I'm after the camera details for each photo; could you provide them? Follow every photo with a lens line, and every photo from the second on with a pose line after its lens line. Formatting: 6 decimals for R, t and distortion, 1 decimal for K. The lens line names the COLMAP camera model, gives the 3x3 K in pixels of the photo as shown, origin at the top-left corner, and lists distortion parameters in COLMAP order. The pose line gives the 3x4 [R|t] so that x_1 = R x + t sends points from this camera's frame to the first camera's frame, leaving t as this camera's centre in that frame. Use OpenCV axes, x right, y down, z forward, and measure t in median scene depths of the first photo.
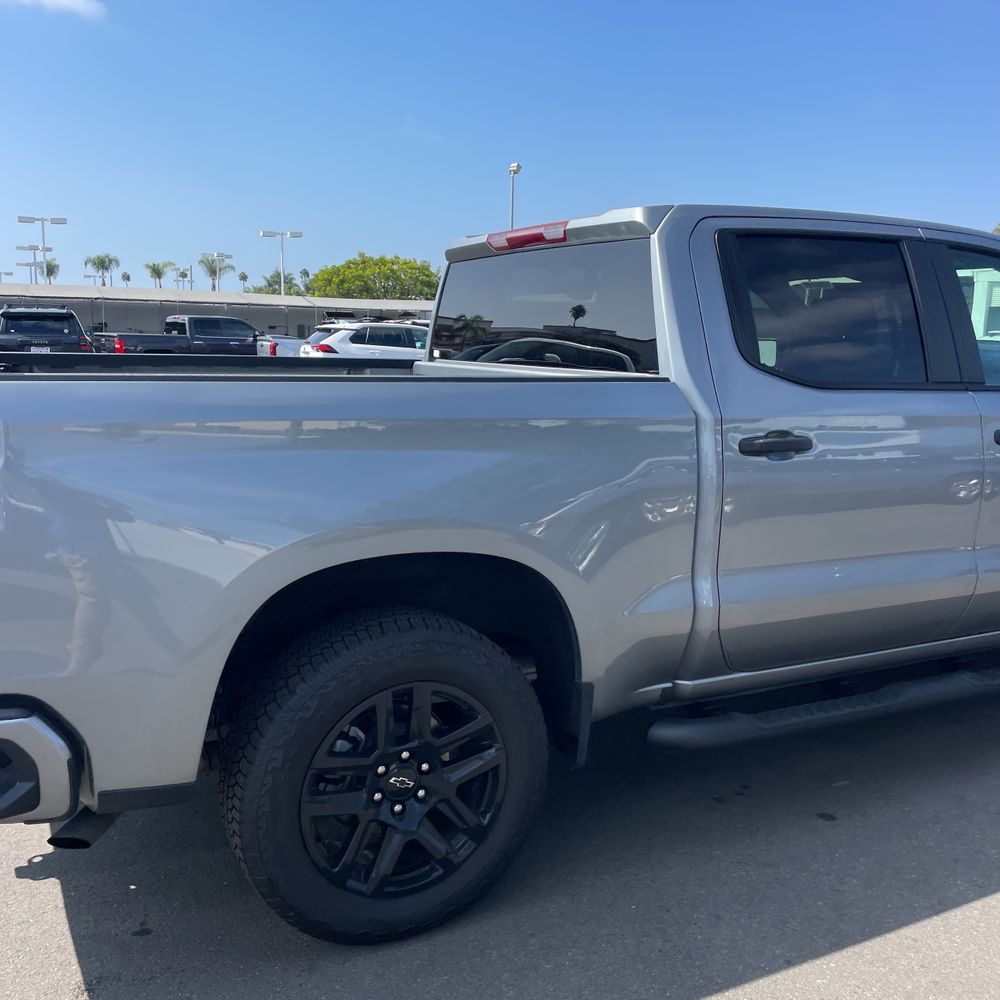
lens RADIAL K [[1018.5, 0, 521.6], [0, 1018.5, 495.5], [0, 0, 1]] dist [0.037049, 0.000000]
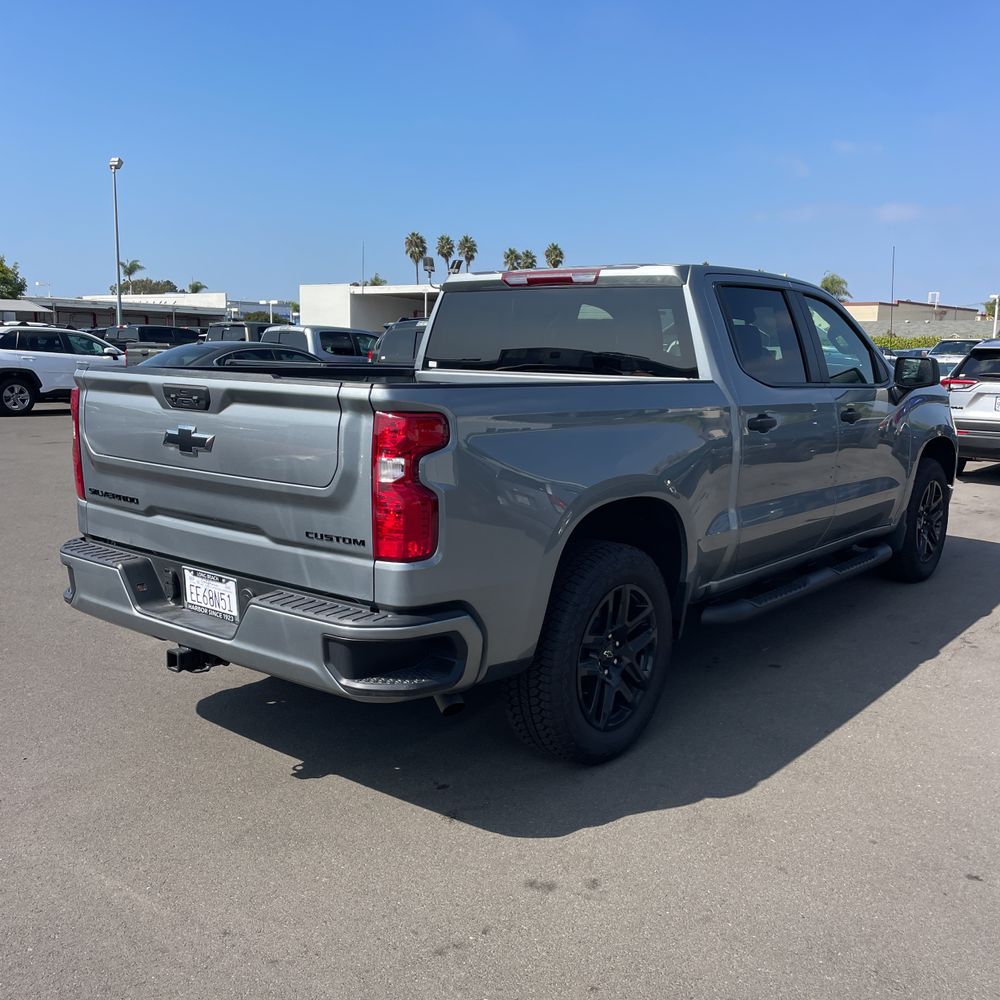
lens RADIAL K [[1018.5, 0, 544.6], [0, 1018.5, 506.8], [0, 0, 1]] dist [0.037049, 0.000000]
pose [[0.903535, -0.060671, 0.424197, -0.704441], [0.058484, 0.998123, 0.018188, 0.029336], [-0.424504, 0.008376, 0.905387, -0.262358]]
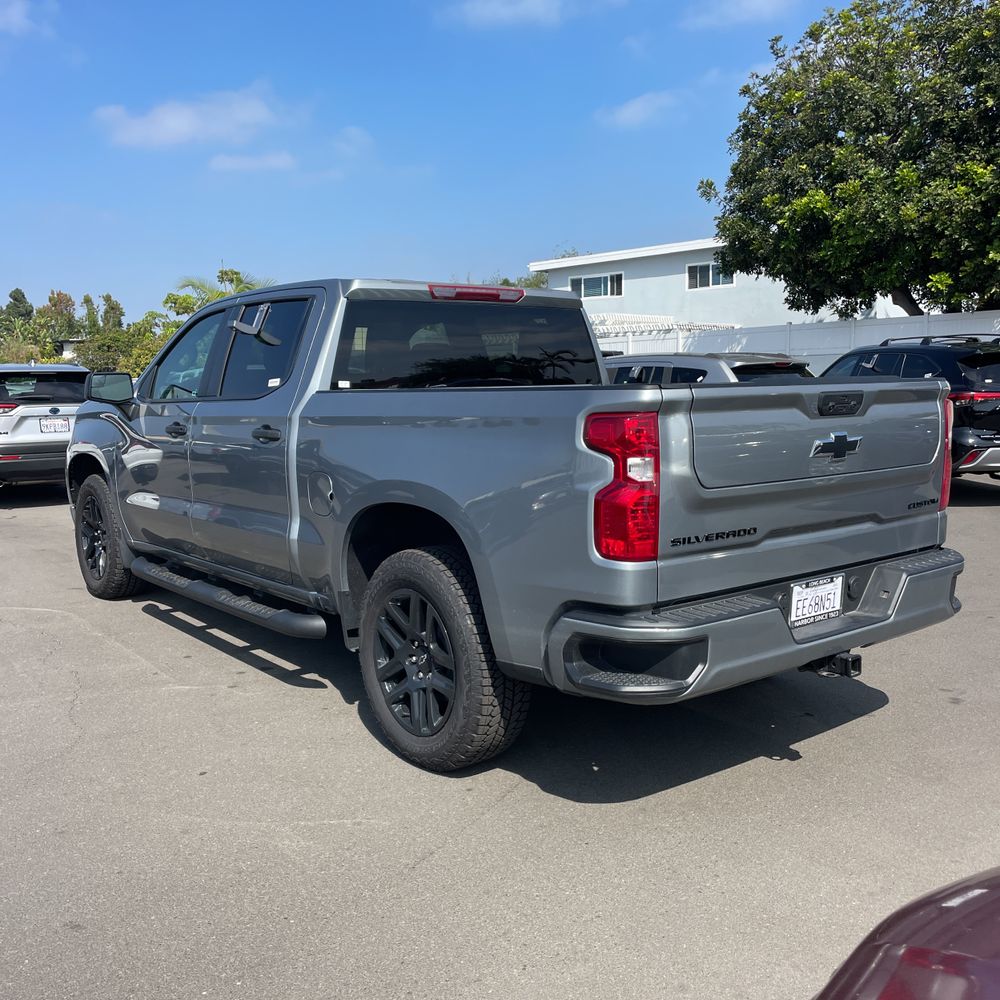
lens RADIAL K [[1018.5, 0, 497.8], [0, 1018.5, 497.3], [0, 0, 1]] dist [0.037049, 0.000000]
pose [[-0.185031, -0.122145, 0.975113, -1.614003], [0.167431, 0.973821, 0.153753, -0.226658], [-0.968365, 0.191713, -0.159736, 1.462204]]
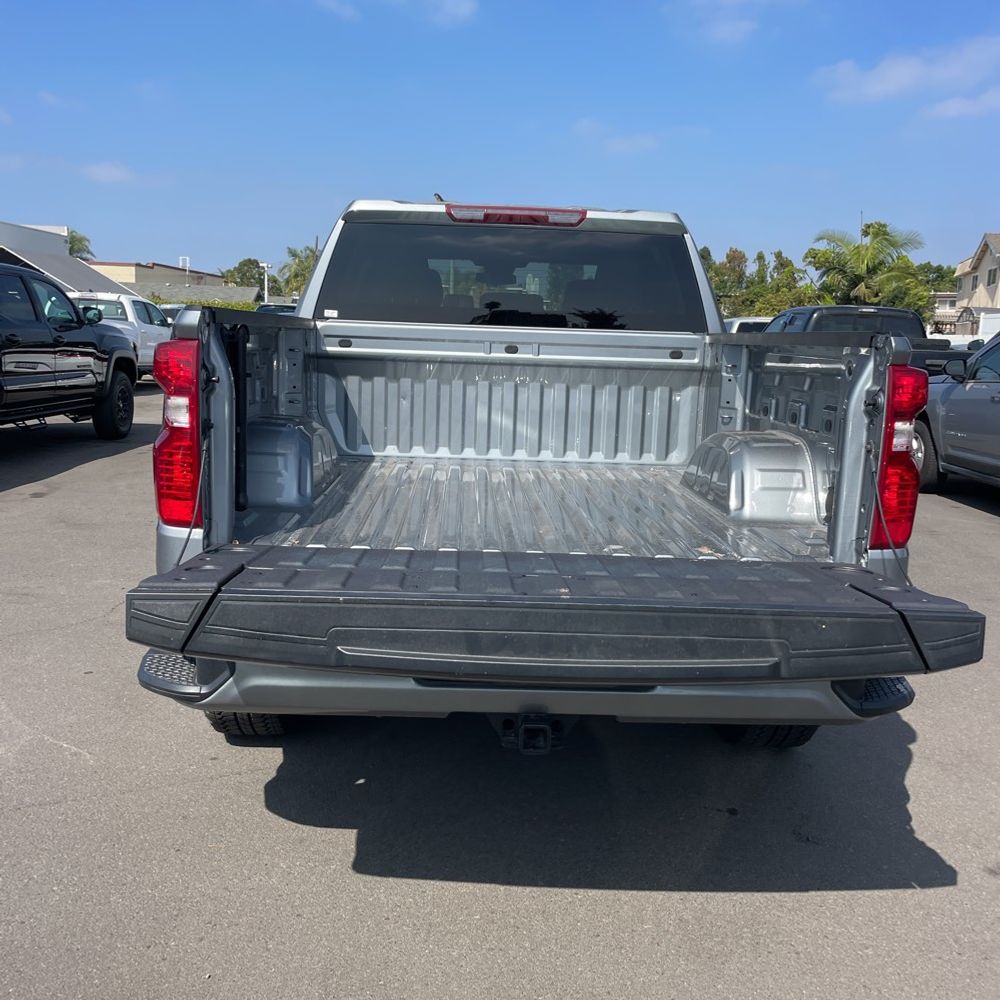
lens RADIAL K [[1018.5, 0, 515.7], [0, 1018.5, 495.5], [0, 0, 1]] dist [0.037049, 0.000000]
pose [[0.424067, -0.141149, 0.894564, -1.279583], [0.112499, 0.988339, 0.102615, -0.067098], [-0.898616, 0.057122, 0.435001, 0.601058]]
